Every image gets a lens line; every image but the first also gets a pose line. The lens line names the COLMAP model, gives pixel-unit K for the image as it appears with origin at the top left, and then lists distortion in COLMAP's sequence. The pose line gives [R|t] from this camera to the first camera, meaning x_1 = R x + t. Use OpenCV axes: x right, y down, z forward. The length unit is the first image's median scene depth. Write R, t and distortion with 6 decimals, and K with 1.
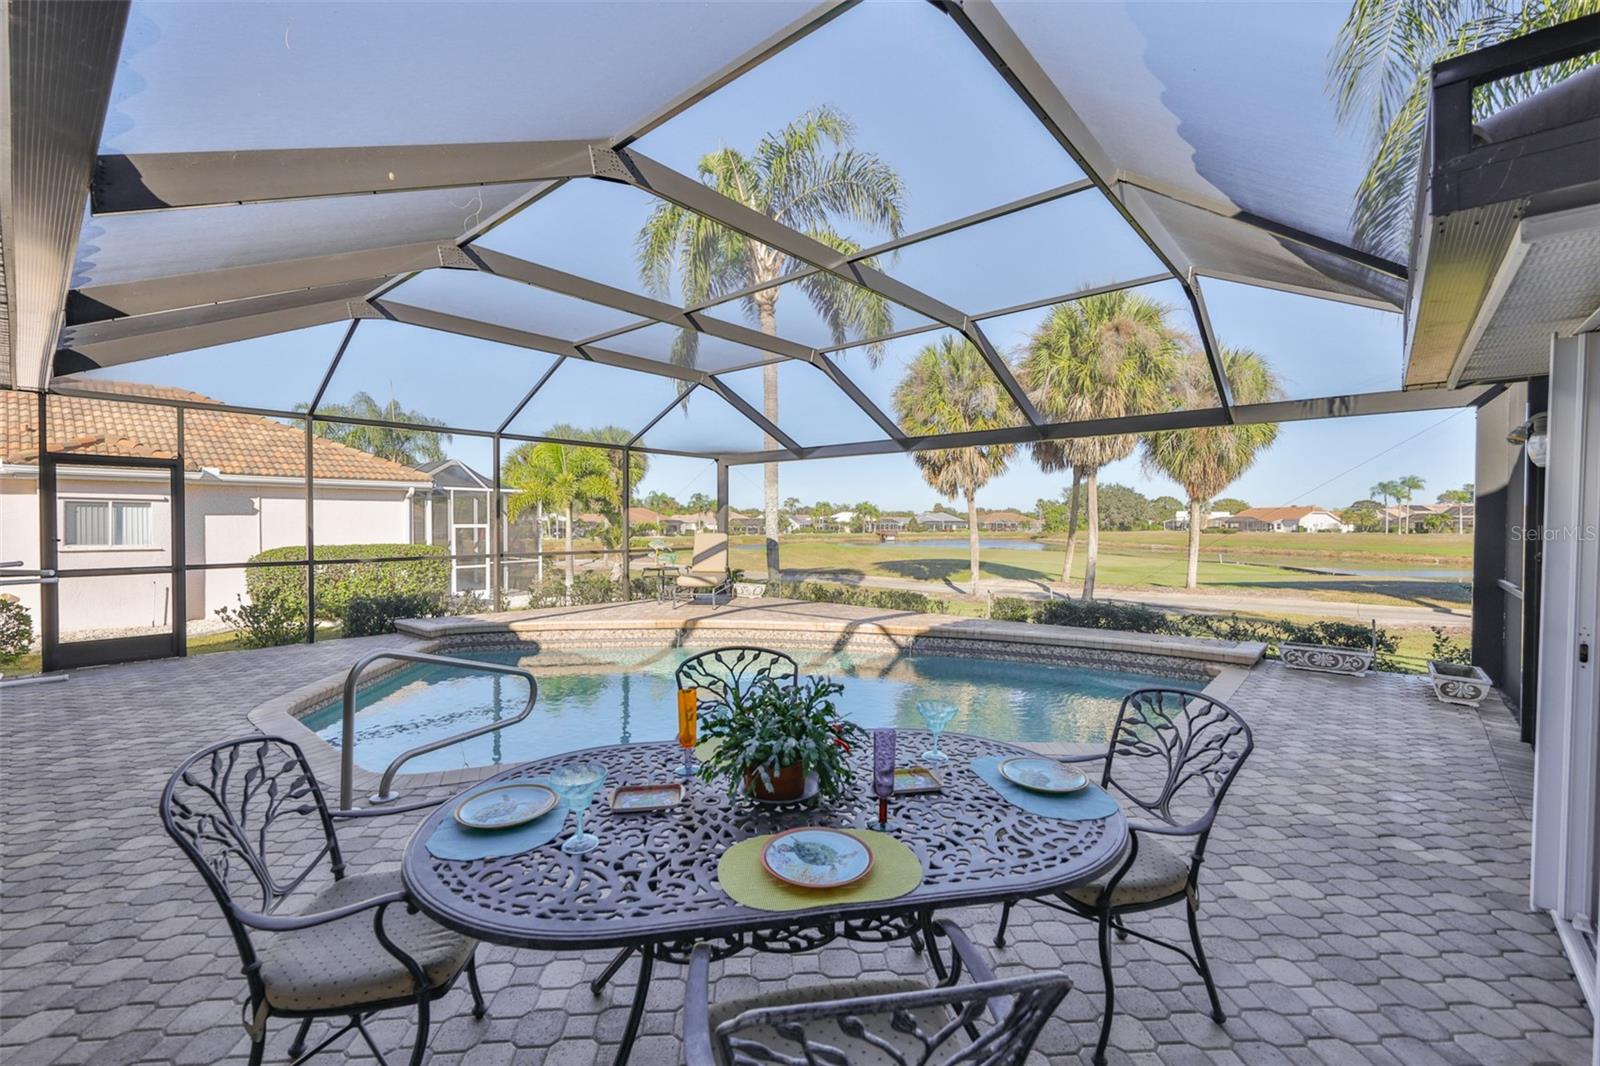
lens RADIAL K [[677.4, 0, 798.9], [0, 677.4, 536.8], [0, 0, 1]] dist [0.001727, 0.000156]
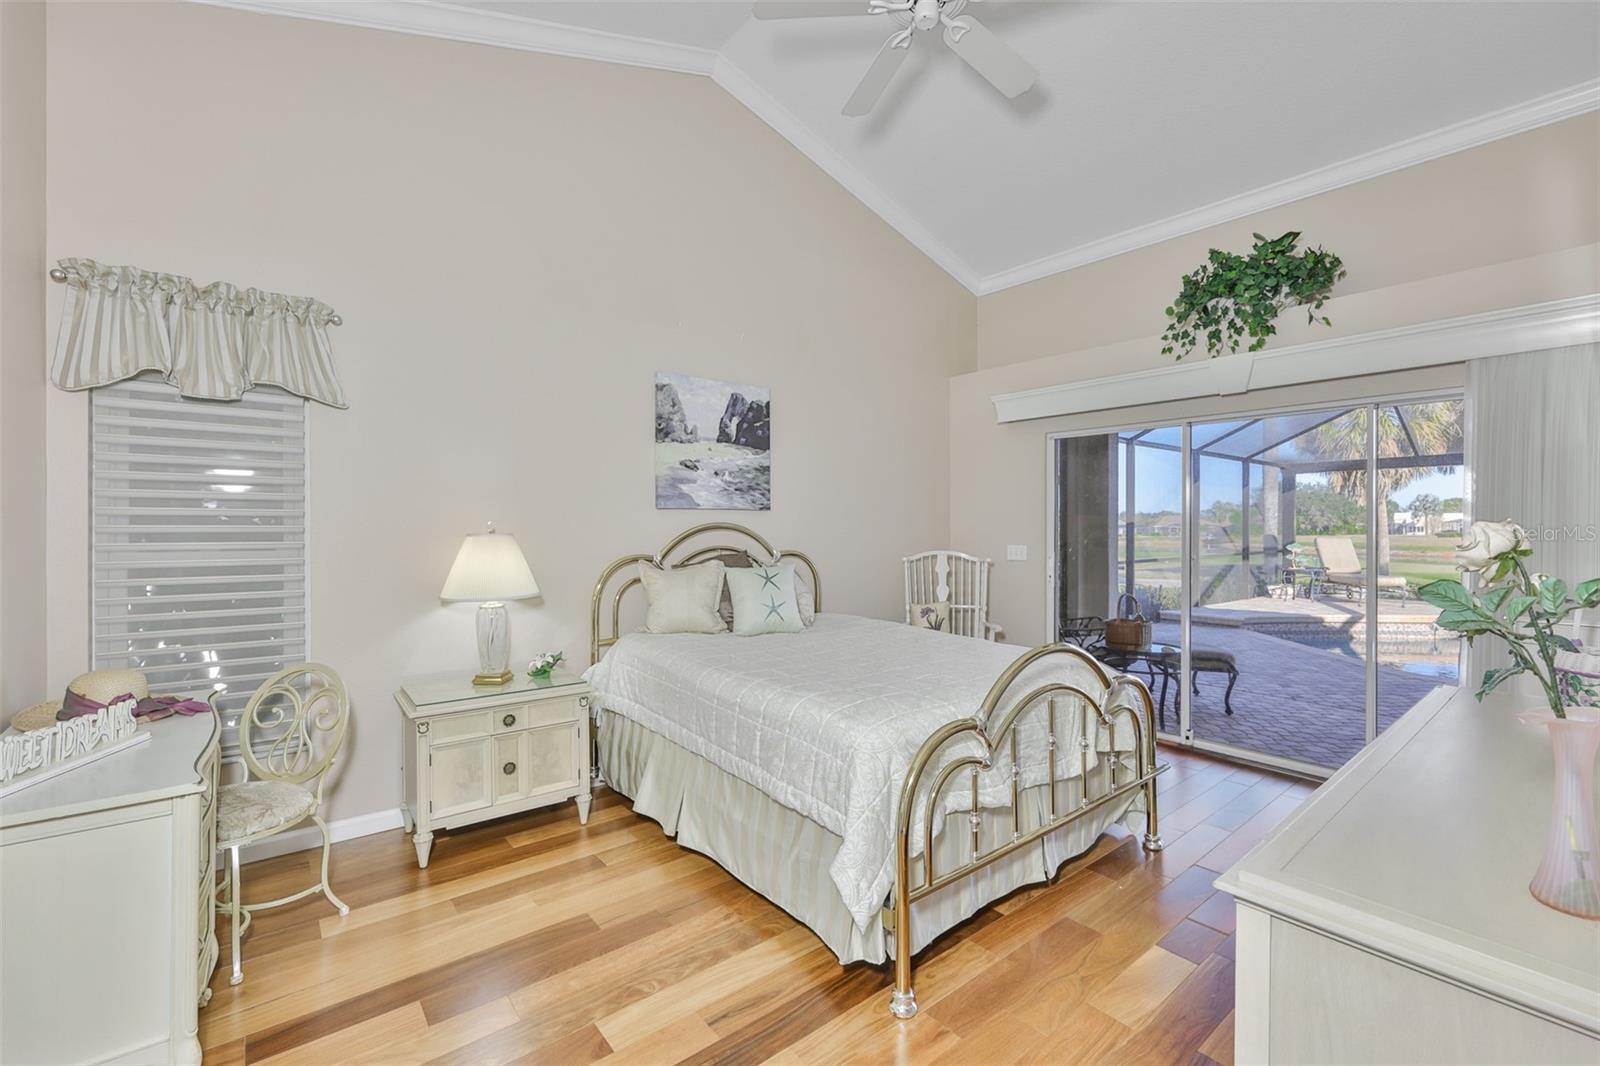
lens RADIAL K [[670.1, 0, 800.0], [0, 670.1, 533.0], [0, 0, 1]] dist [0.002443, 0.000258]
pose [[0.982307, -0.000621, -0.187278, -0.503336], [-0.001521, 0.999935, -0.011293, -0.000008], [0.187273, 0.011378, 0.982242, -0.136917]]
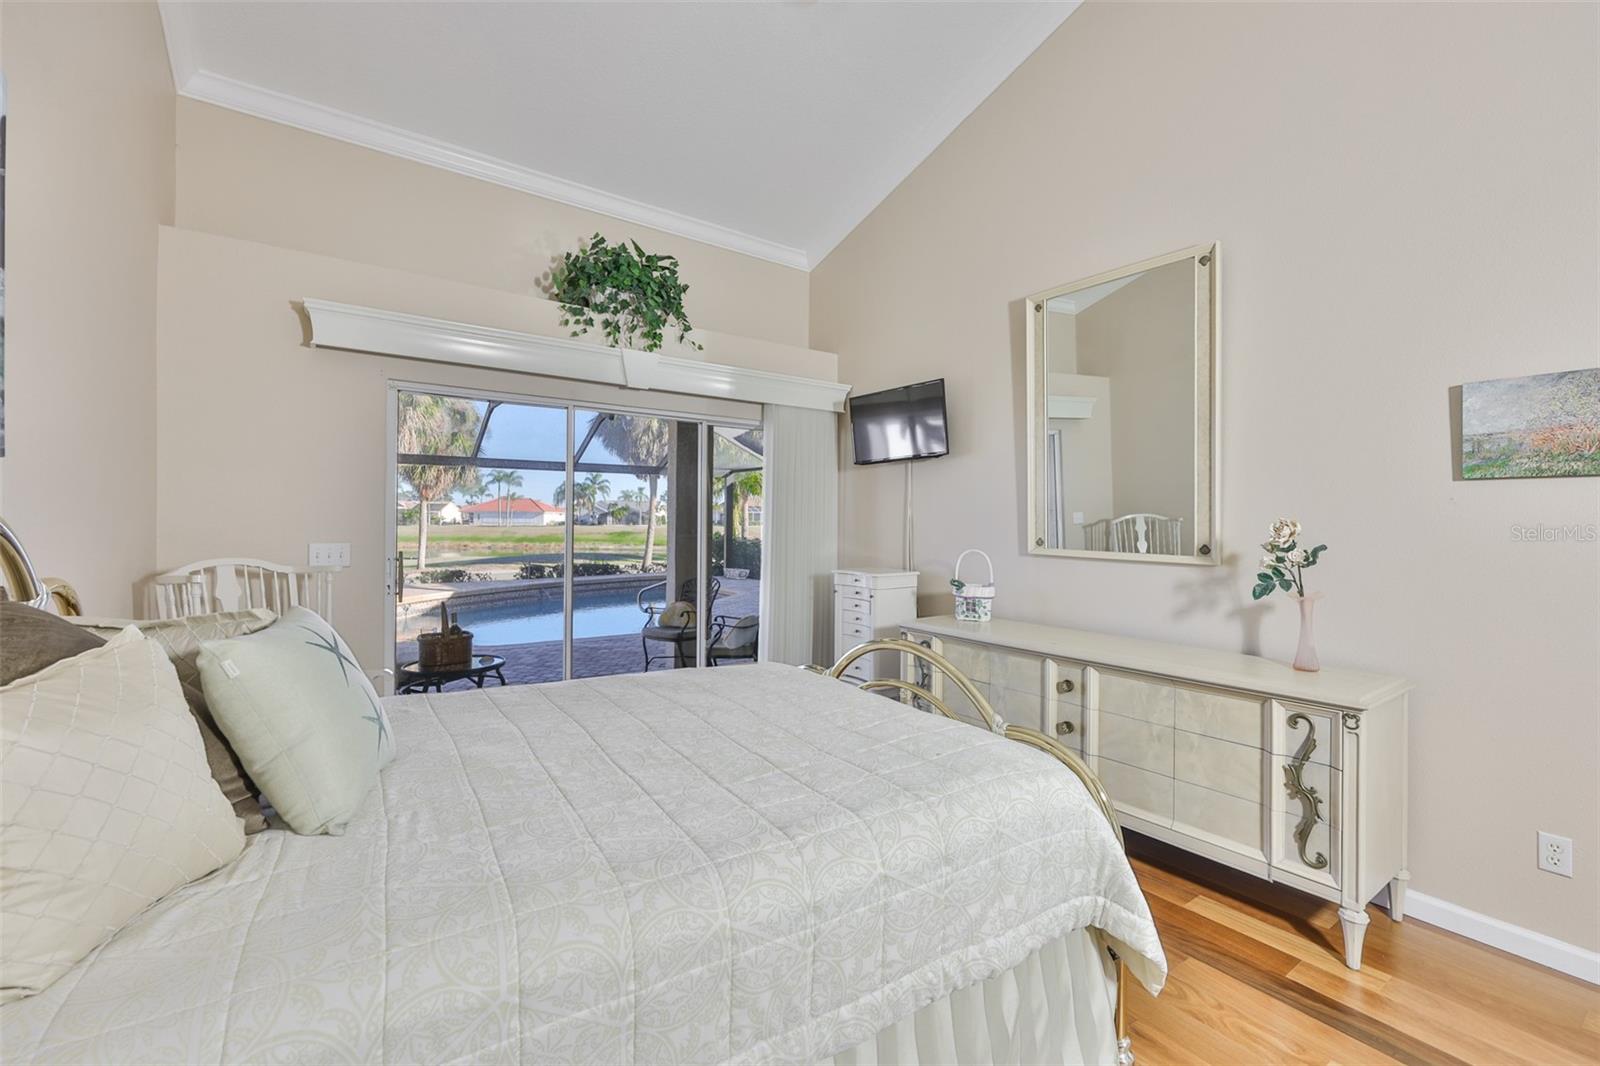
lens RADIAL K [[683.7, 0, 785.3], [0, 683.7, 527.7], [0, 0, 1]] dist [-0.002350, 0.000096]
pose [[0.266678, -0.010694, 0.963726, -0.617605], [0.013087, 0.999886, 0.007474, -0.002328], [-0.963697, 0.010619, 0.266788, -0.000928]]
